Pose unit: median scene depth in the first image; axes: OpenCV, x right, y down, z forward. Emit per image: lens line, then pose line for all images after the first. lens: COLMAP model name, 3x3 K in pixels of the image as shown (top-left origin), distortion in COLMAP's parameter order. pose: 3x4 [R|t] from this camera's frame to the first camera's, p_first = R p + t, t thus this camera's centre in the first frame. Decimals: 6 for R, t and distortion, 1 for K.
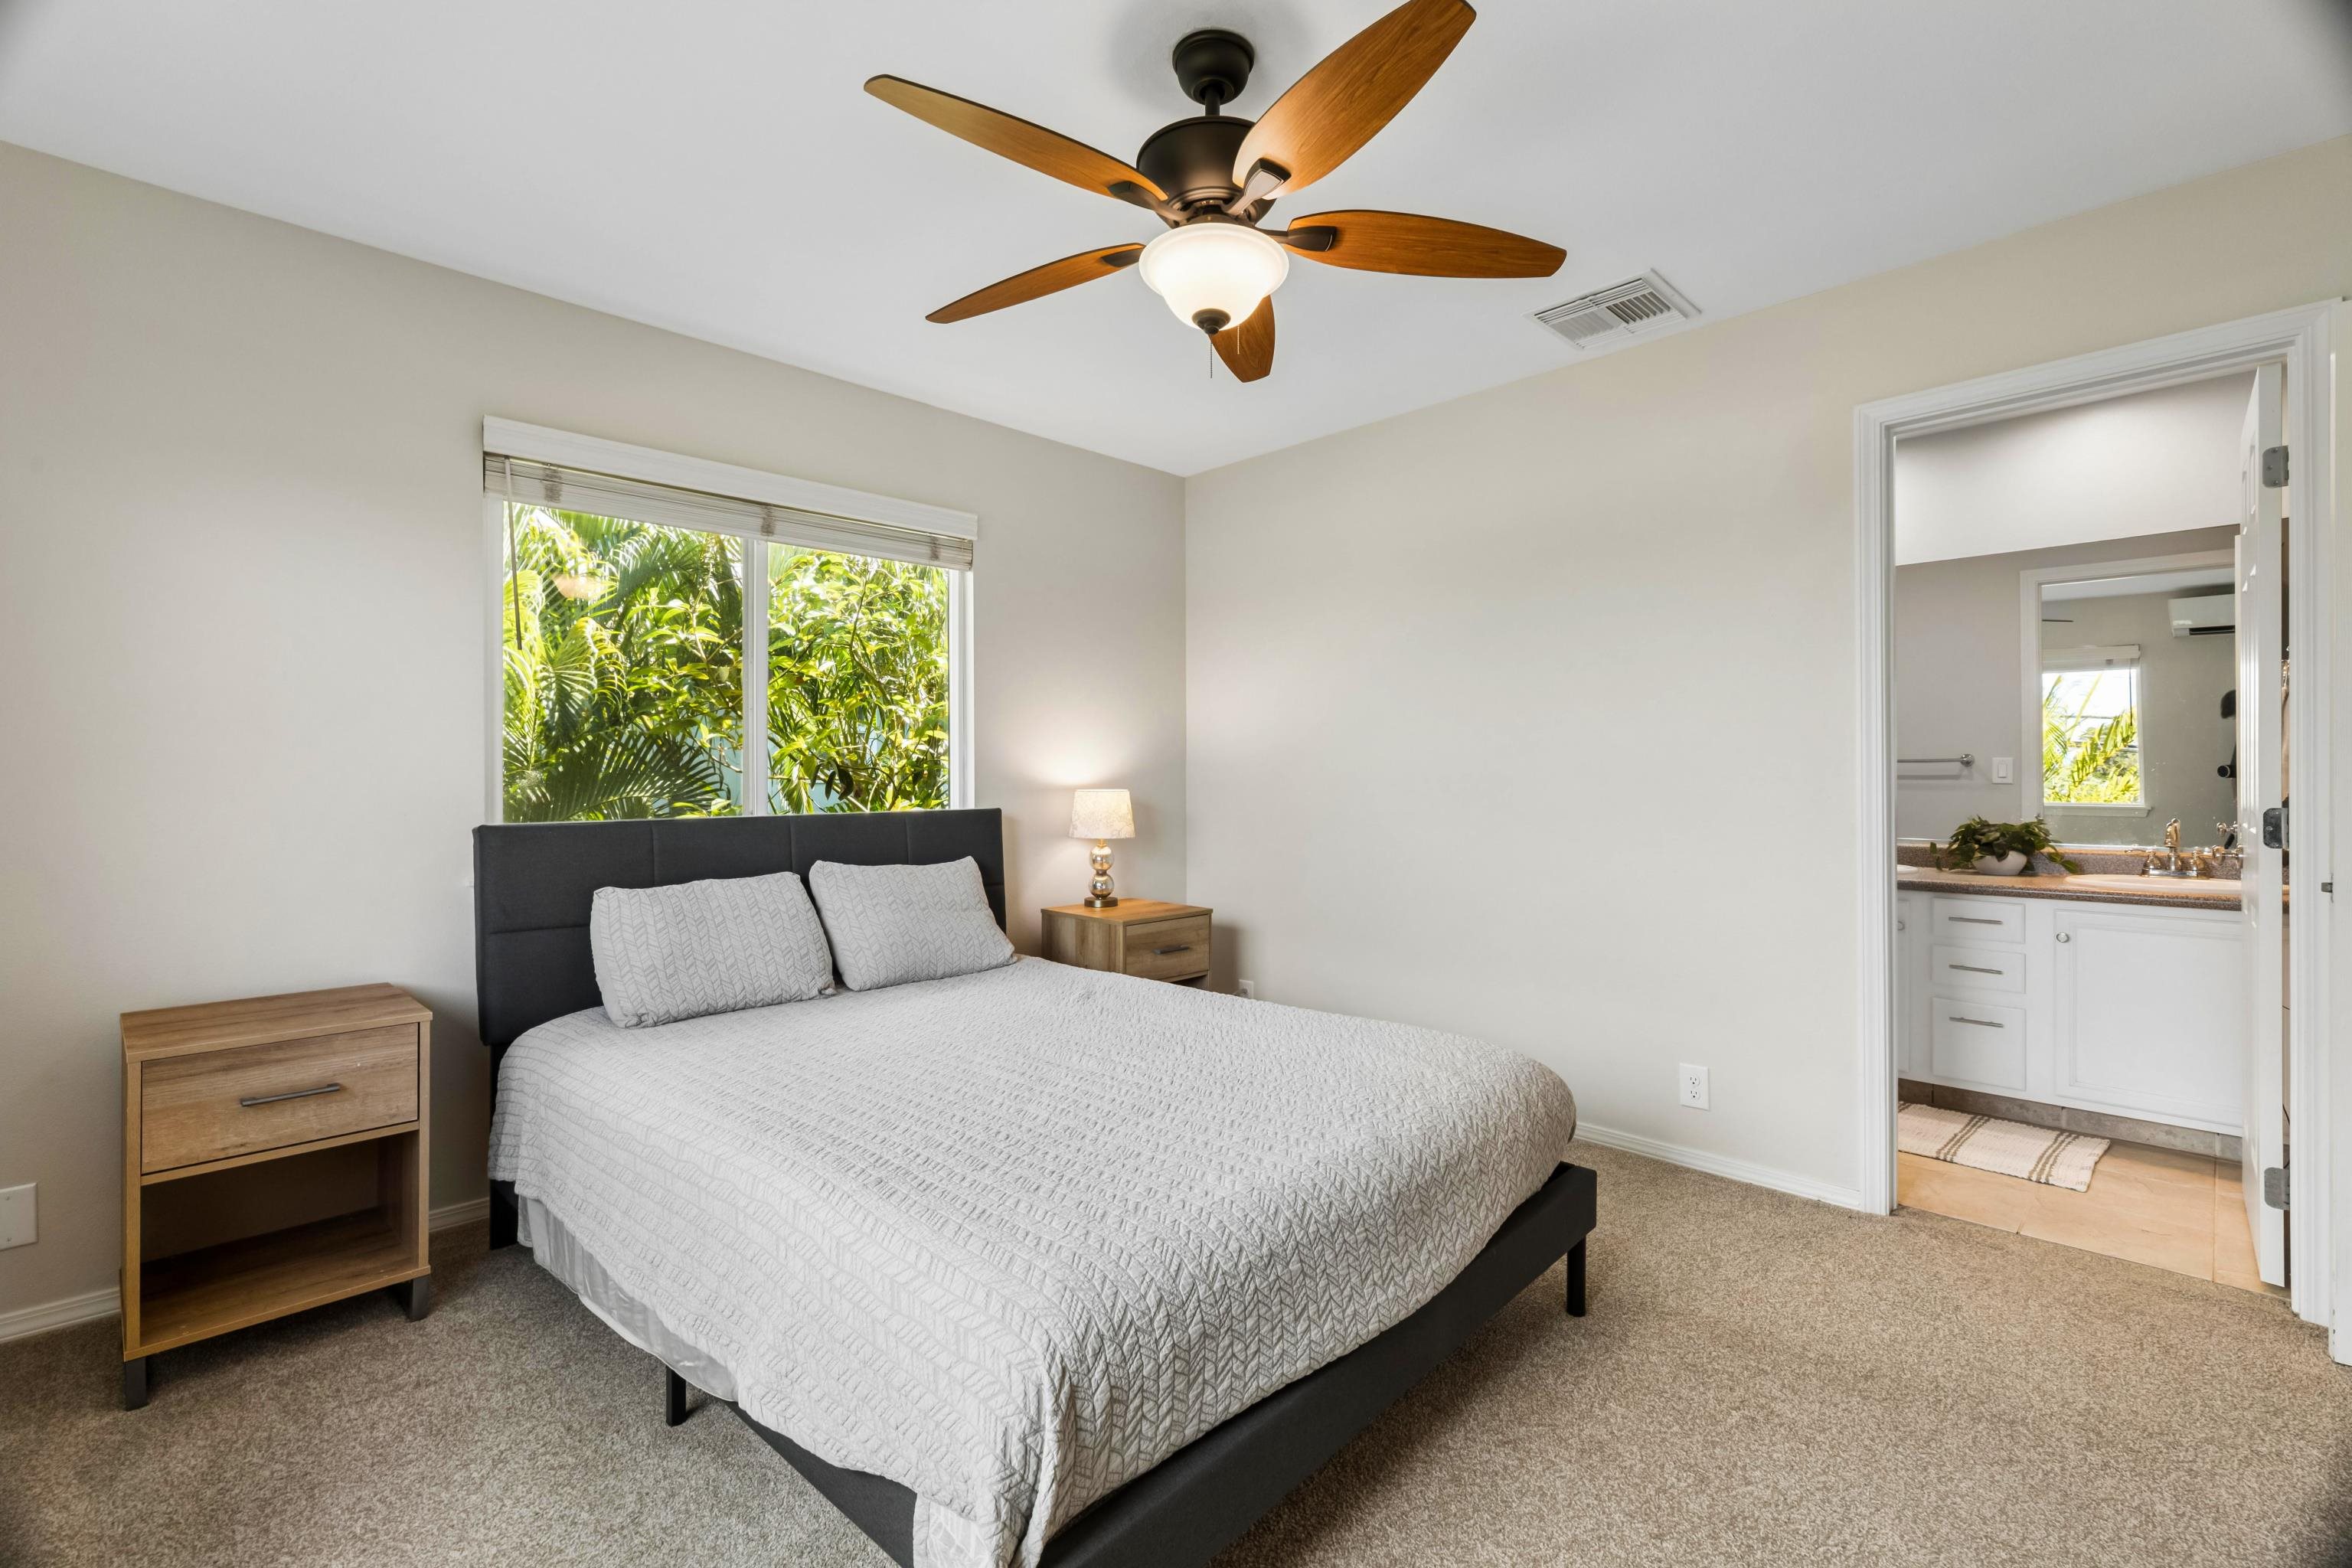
lens RADIAL K [[1021.0, 0, 1187.6], [0, 1021.0, 779.7], [0, 0, 1]] dist [-0.008975, 0.000844]
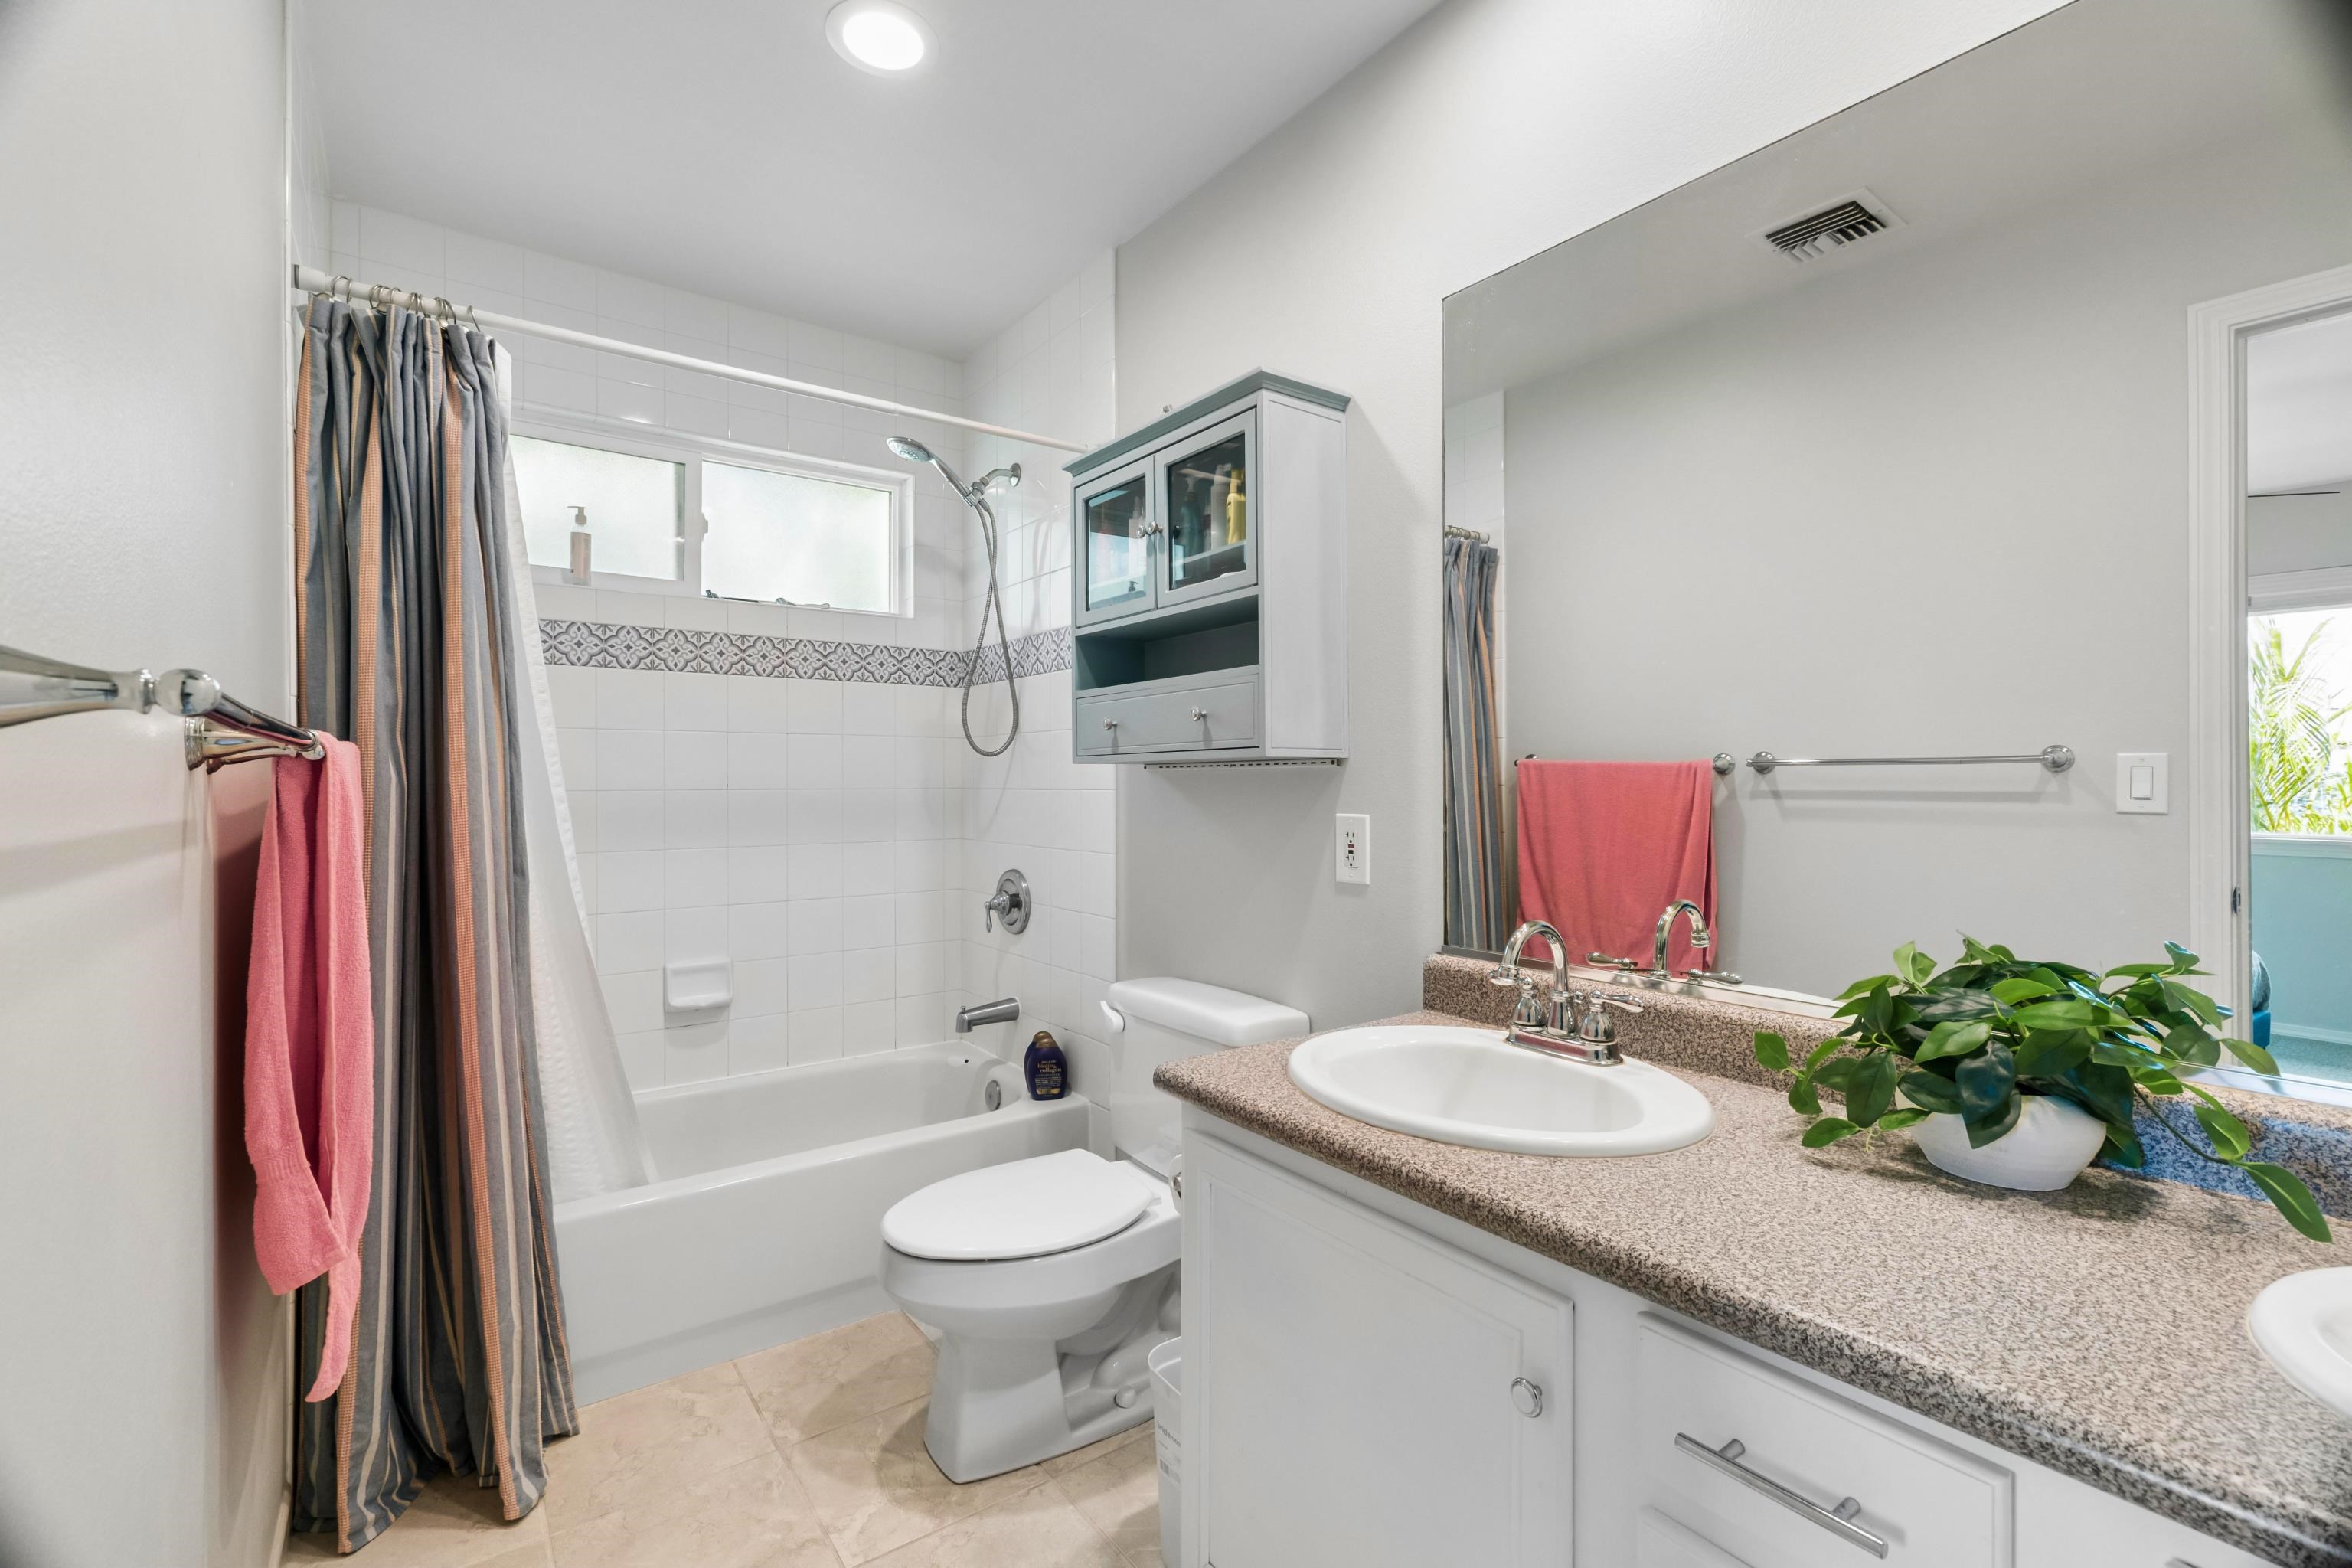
lens RADIAL K [[1021.0, 0, 1154.4], [0, 1021.0, 781.3], [0, 0, 1]] dist [-0.008975, 0.000844]
pose [[0.988838, 0.007877, -0.148786, 0.459457], [-0.008726, 0.999949, -0.005055, -0.004023], [0.148738, 0.006296, 0.988857, 0.522681]]
